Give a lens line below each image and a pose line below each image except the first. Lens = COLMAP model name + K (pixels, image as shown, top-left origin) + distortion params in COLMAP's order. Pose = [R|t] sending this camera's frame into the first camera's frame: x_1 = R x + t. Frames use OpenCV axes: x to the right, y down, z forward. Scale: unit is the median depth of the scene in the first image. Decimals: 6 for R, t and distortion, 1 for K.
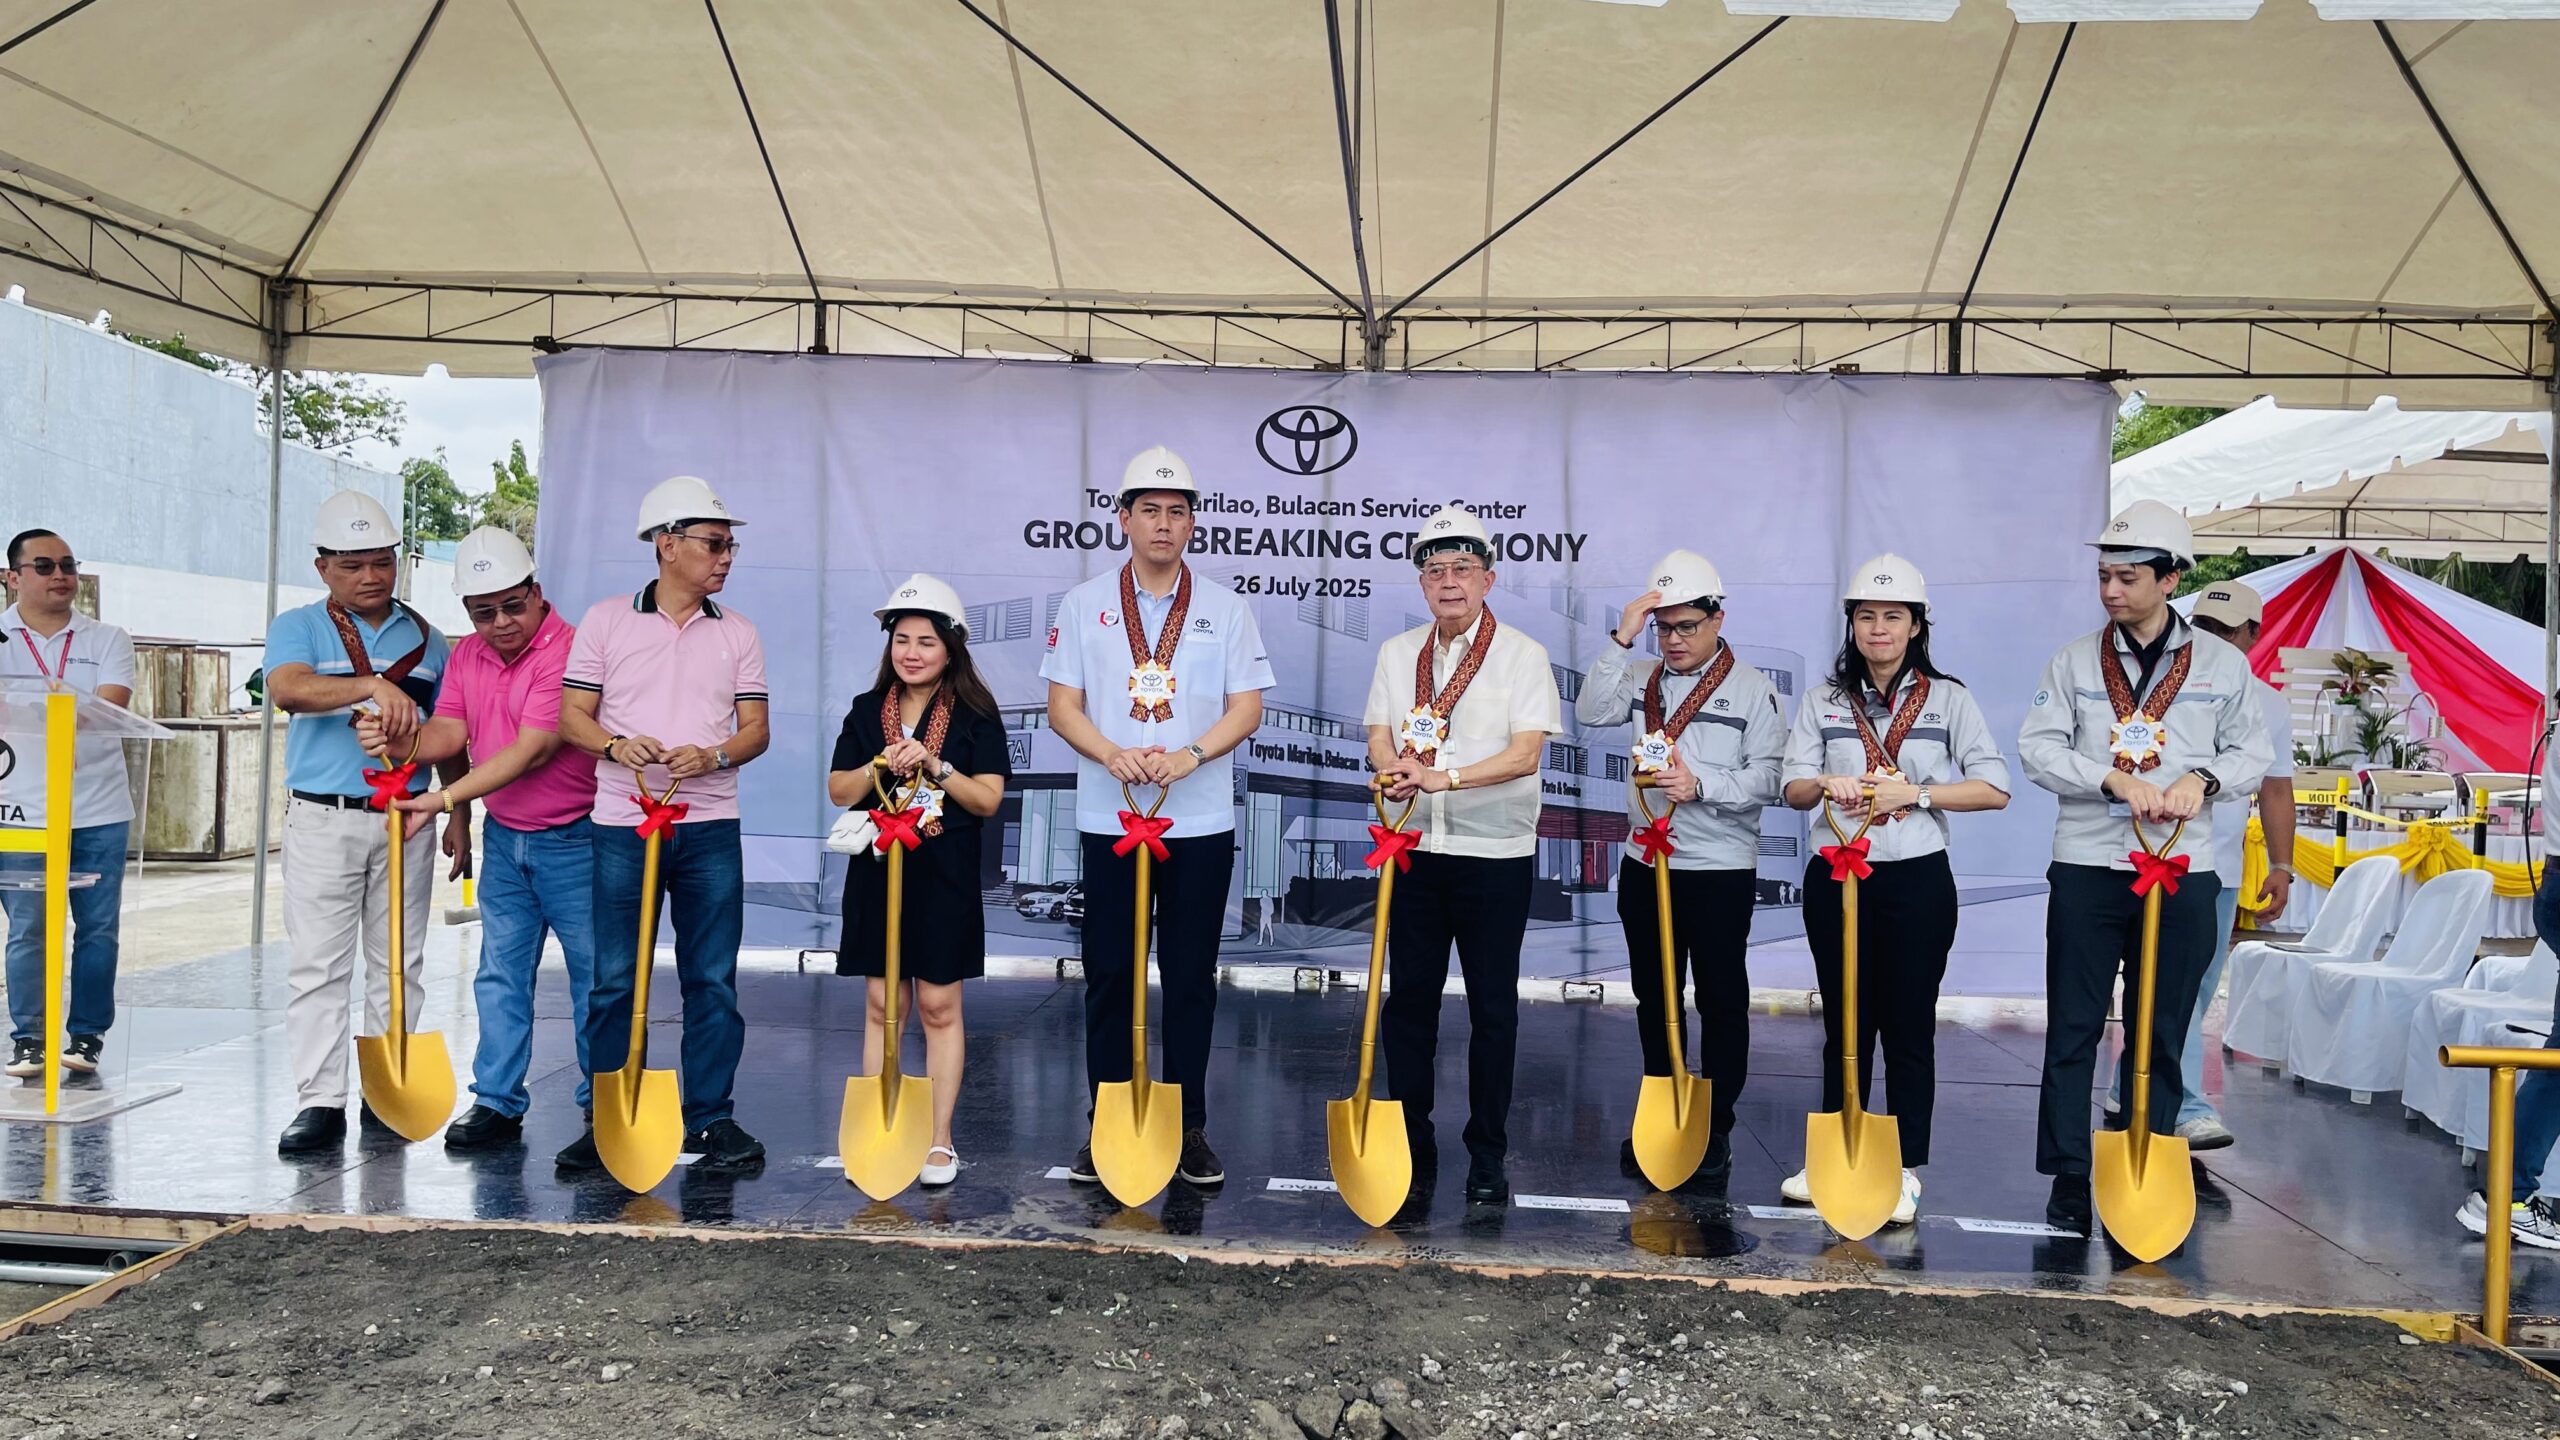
lens RADIAL K [[1921.8, 0, 1284.2], [0, 1921.8, 730.7], [0, 0, 1]] dist [0.080749, -0.110260]
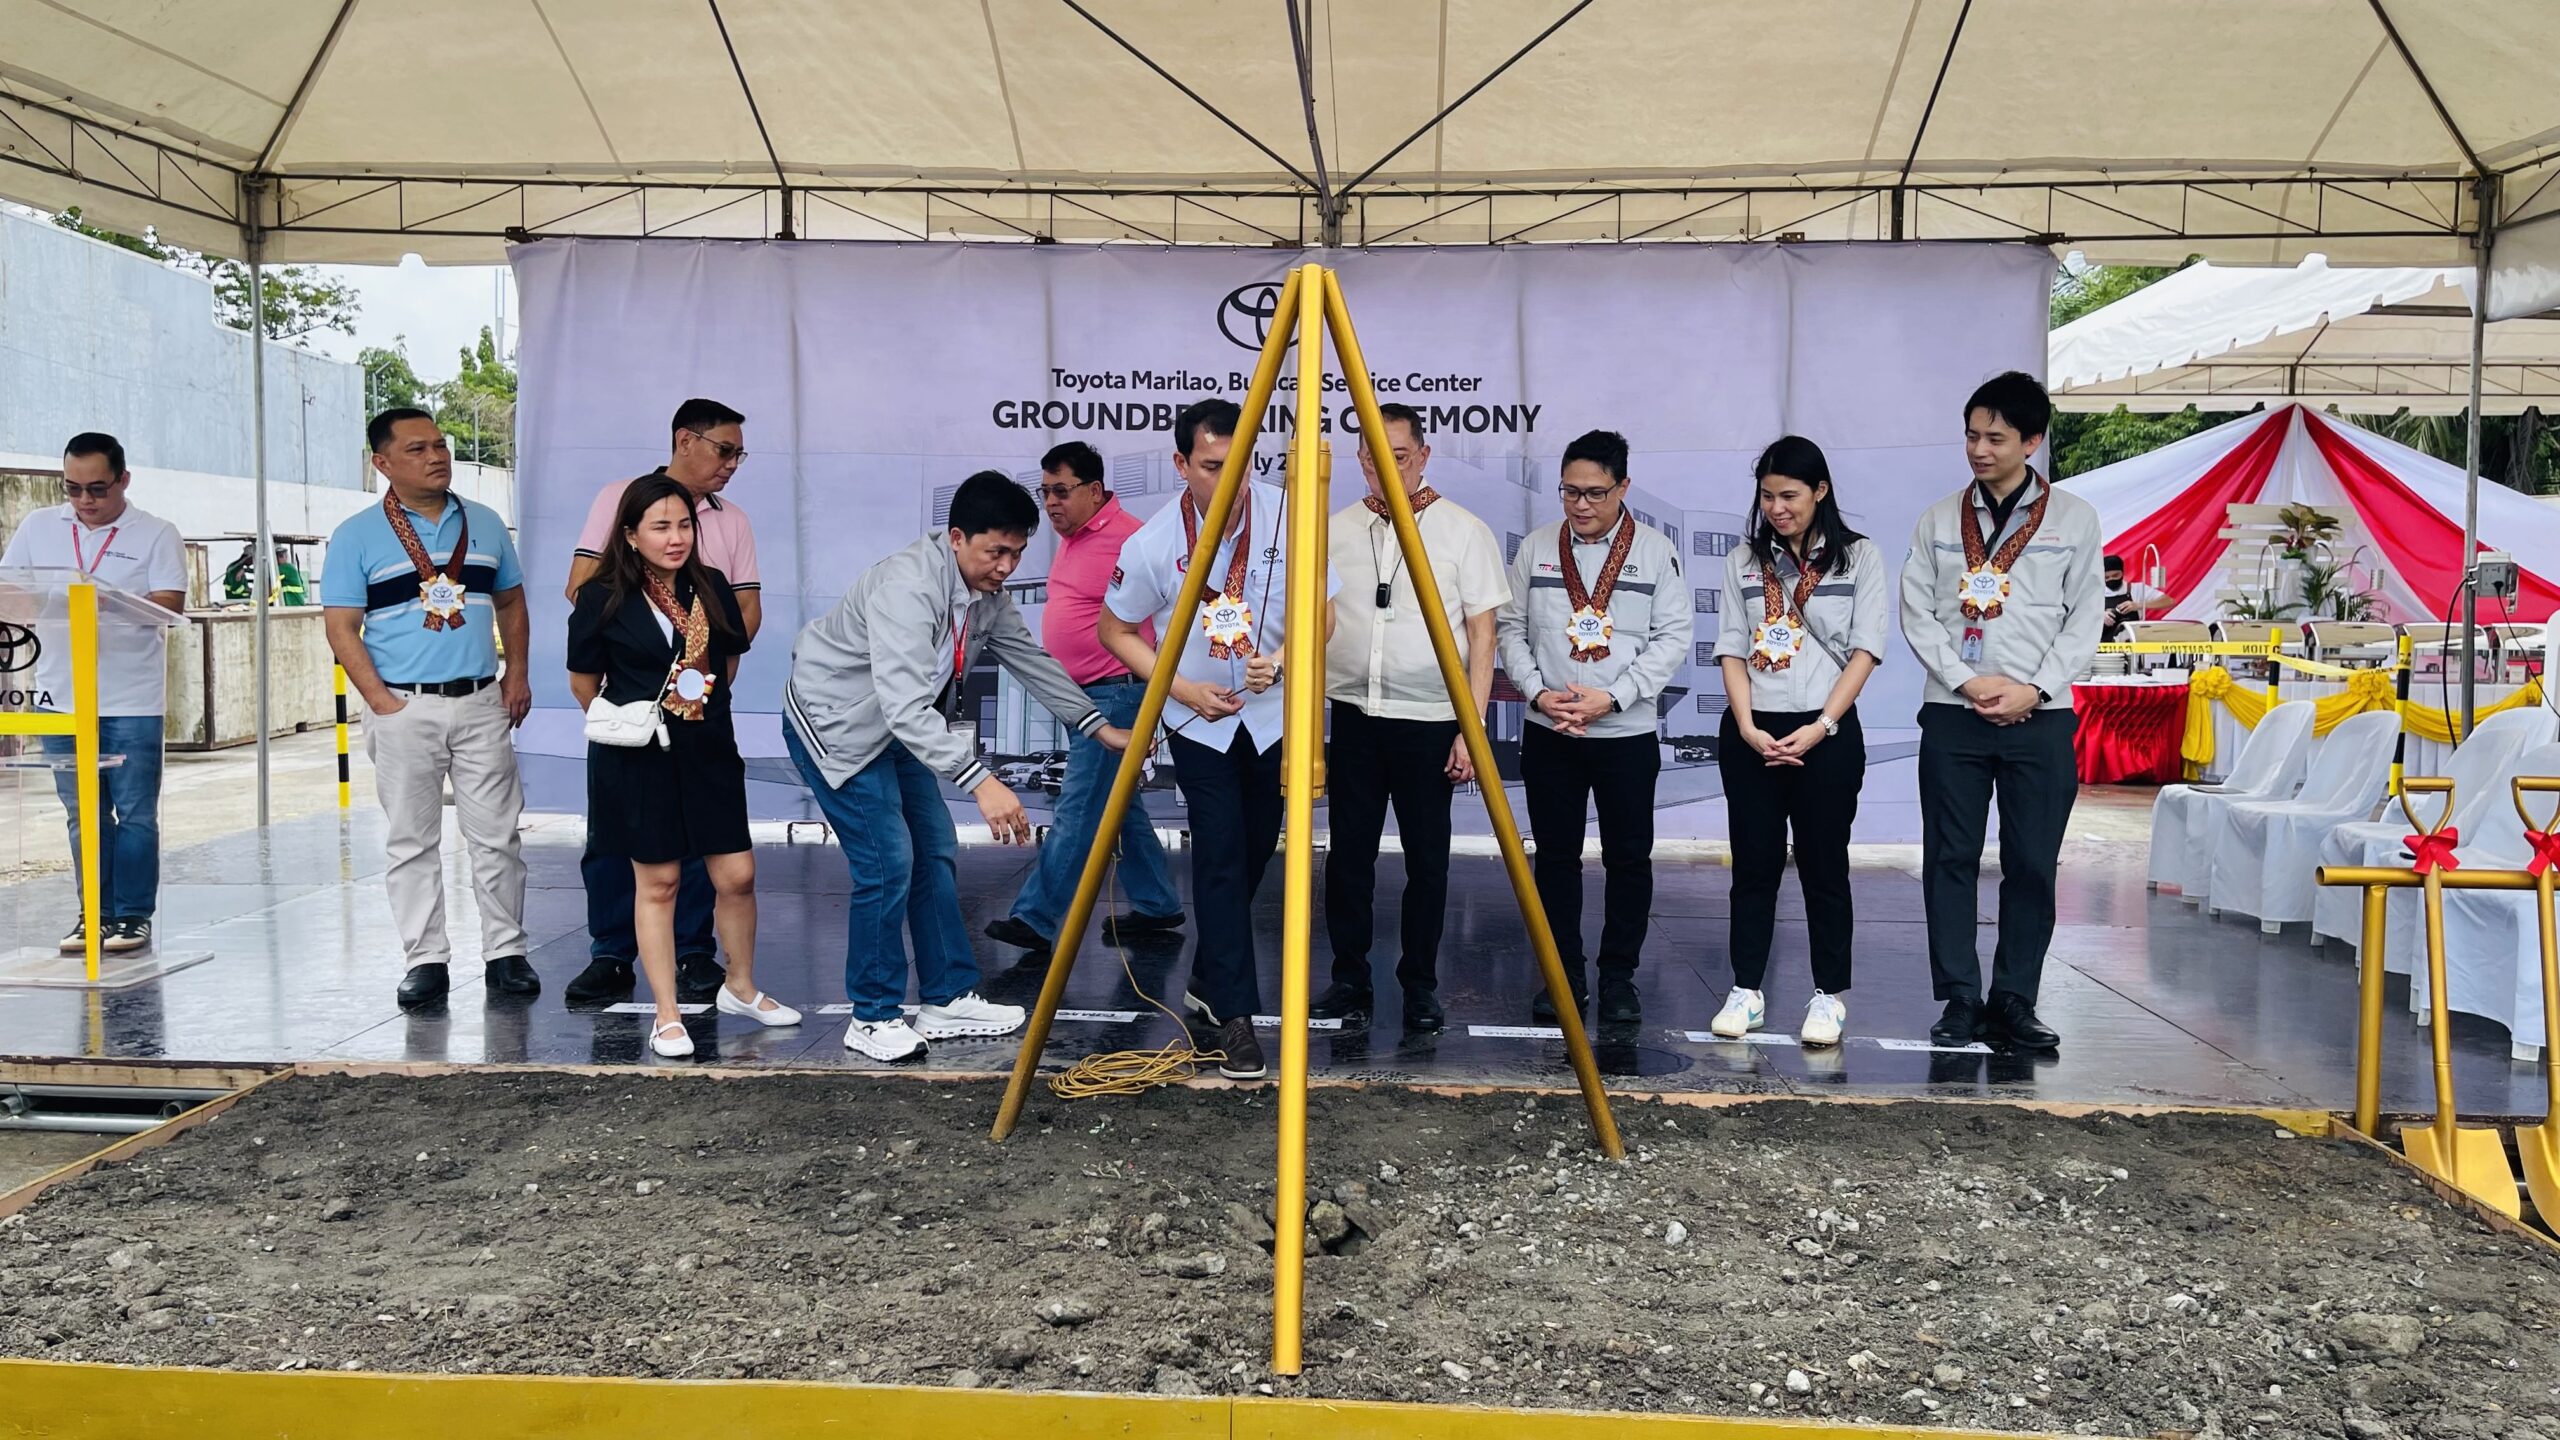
lens RADIAL K [[1927.7, 0, 1266.1], [0, 1927.7, 723.0], [0, 0, 1]] dist [0.069857, -0.090067]
pose [[0.999814, -0.018754, 0.004437, 0.002872], [0.018459, 0.998079, 0.059143, 0.003566], [-0.005537, -0.059050, 0.998240, -0.038413]]
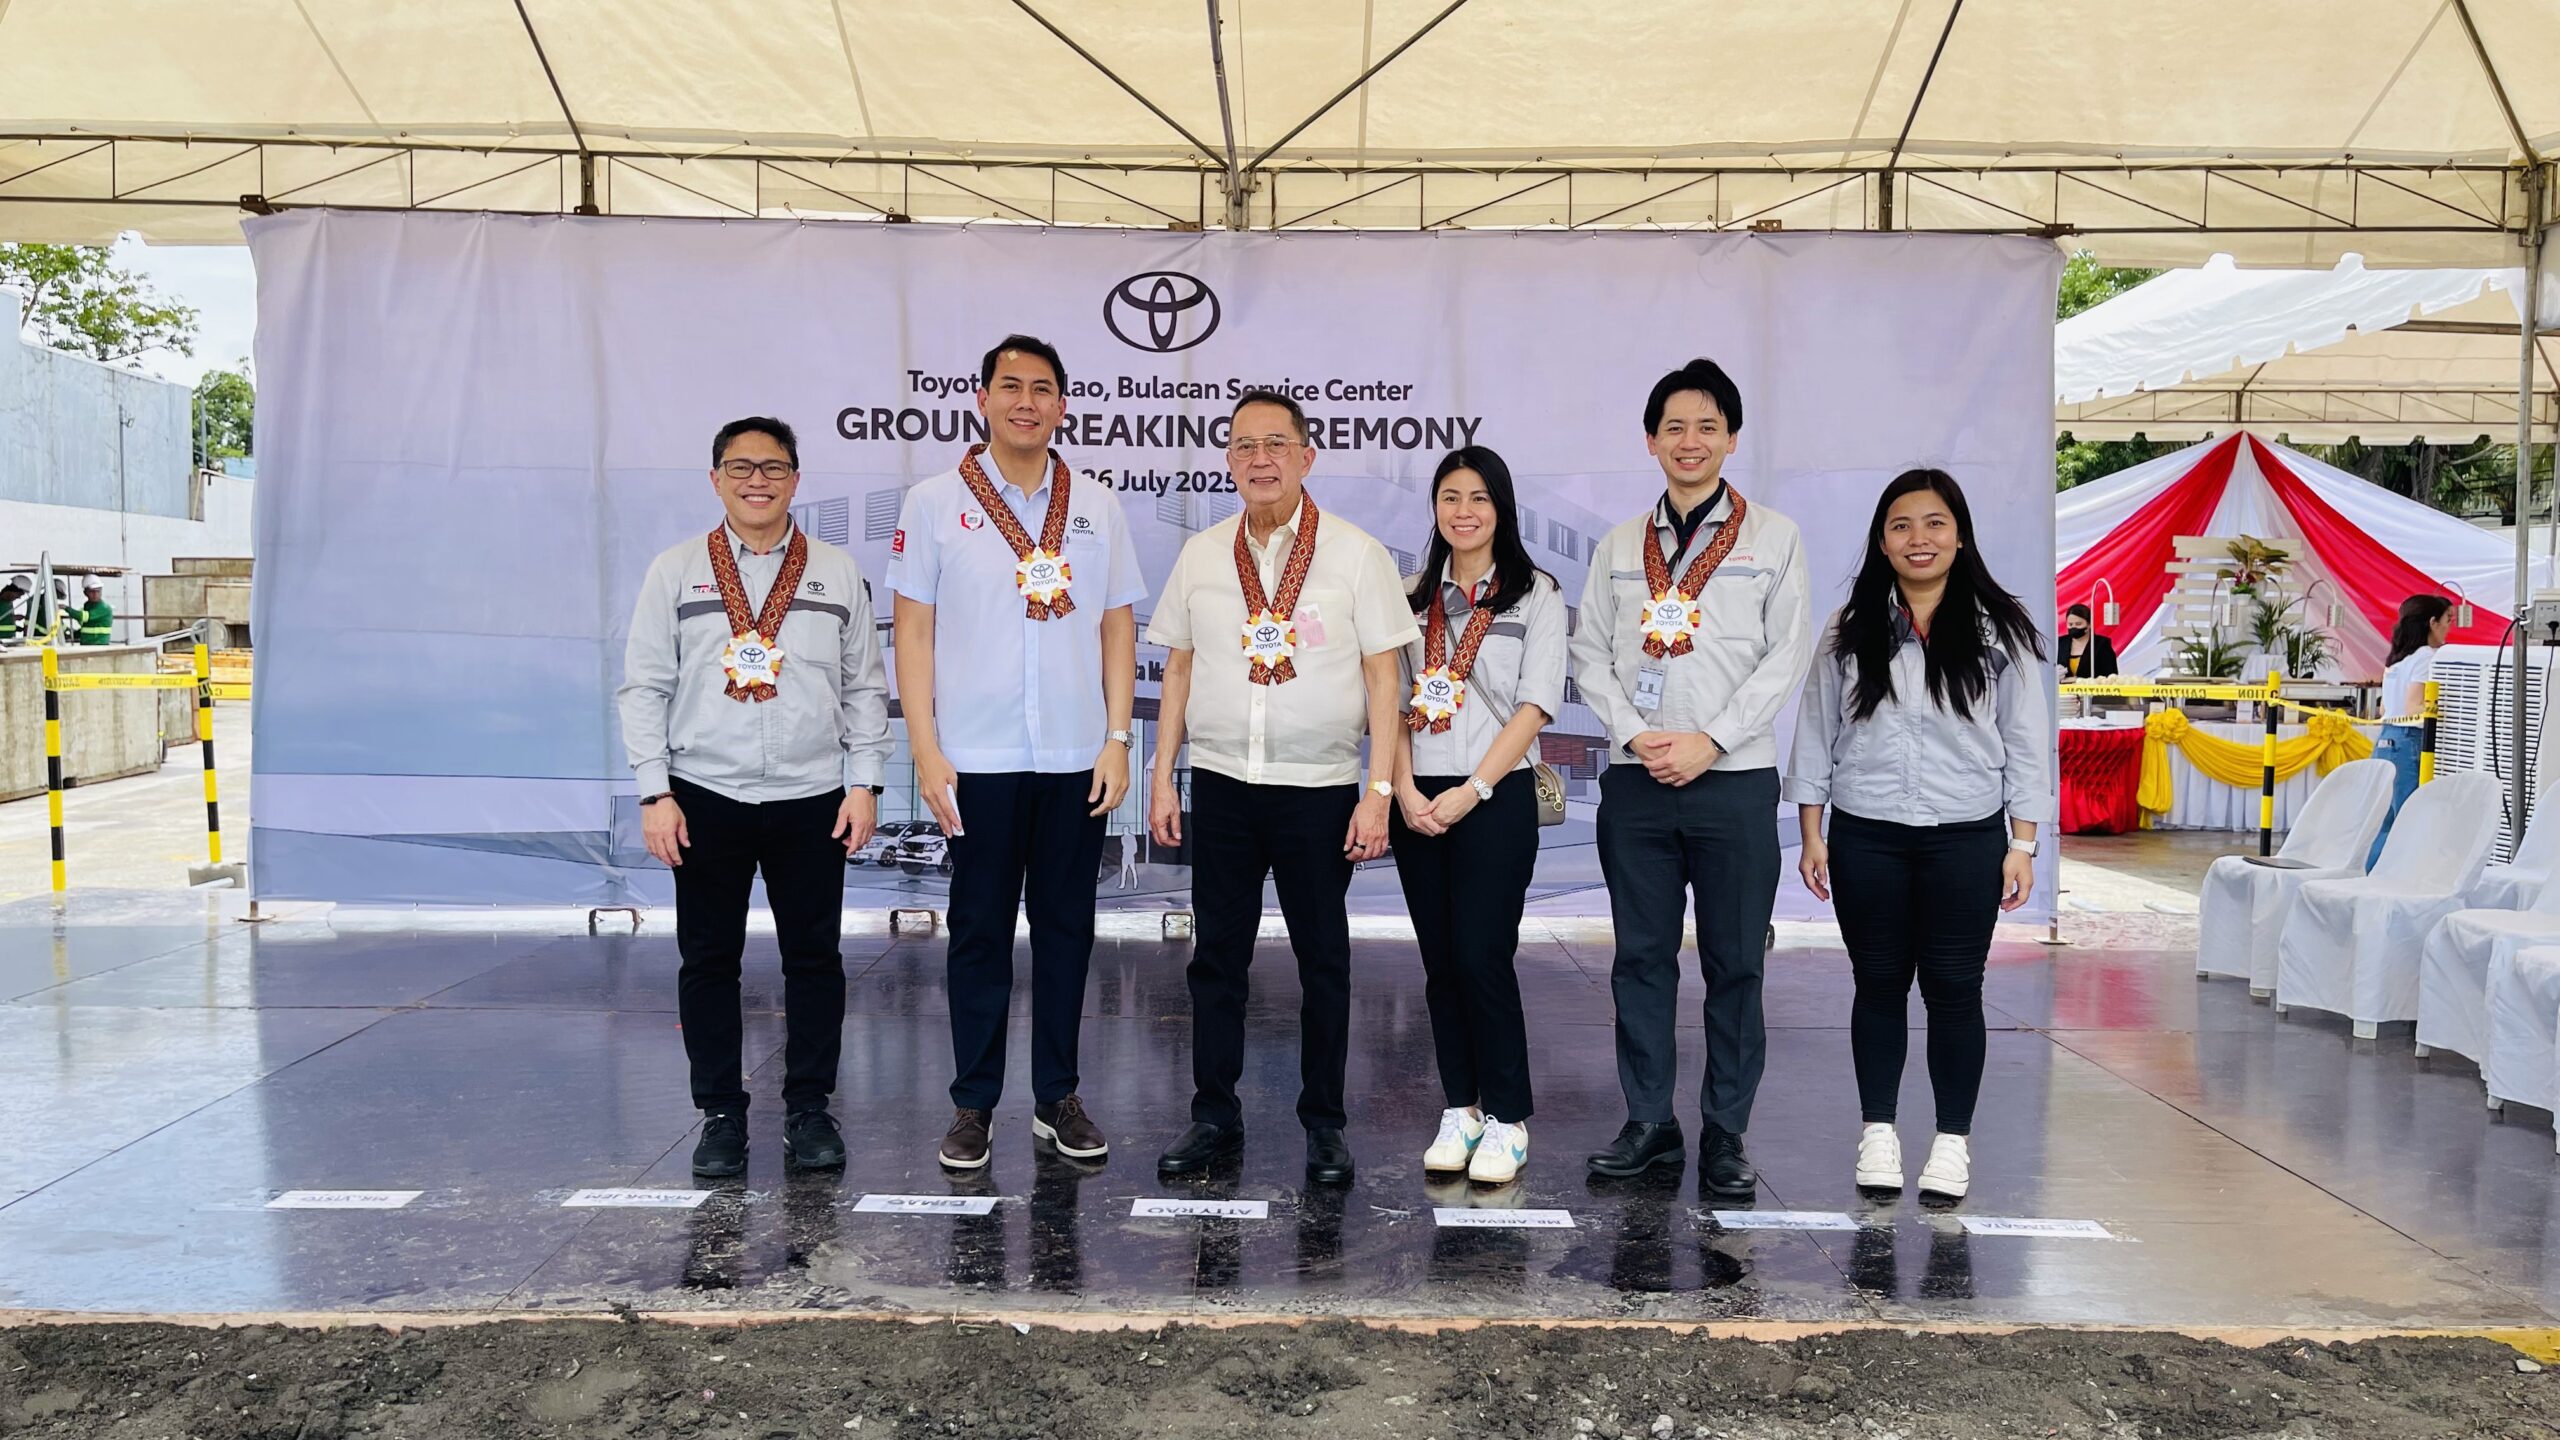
lens RADIAL K [[1923.0, 0, 1288.4], [0, 1923.0, 723.5], [0, 0, 1]] dist [0.081050, -0.116085]
pose [[0.997201, -0.022883, 0.071173, 0.002286], [0.019795, 0.998844, 0.043804, -0.001827], [-0.072093, -0.042272, 0.996502, 0.117895]]
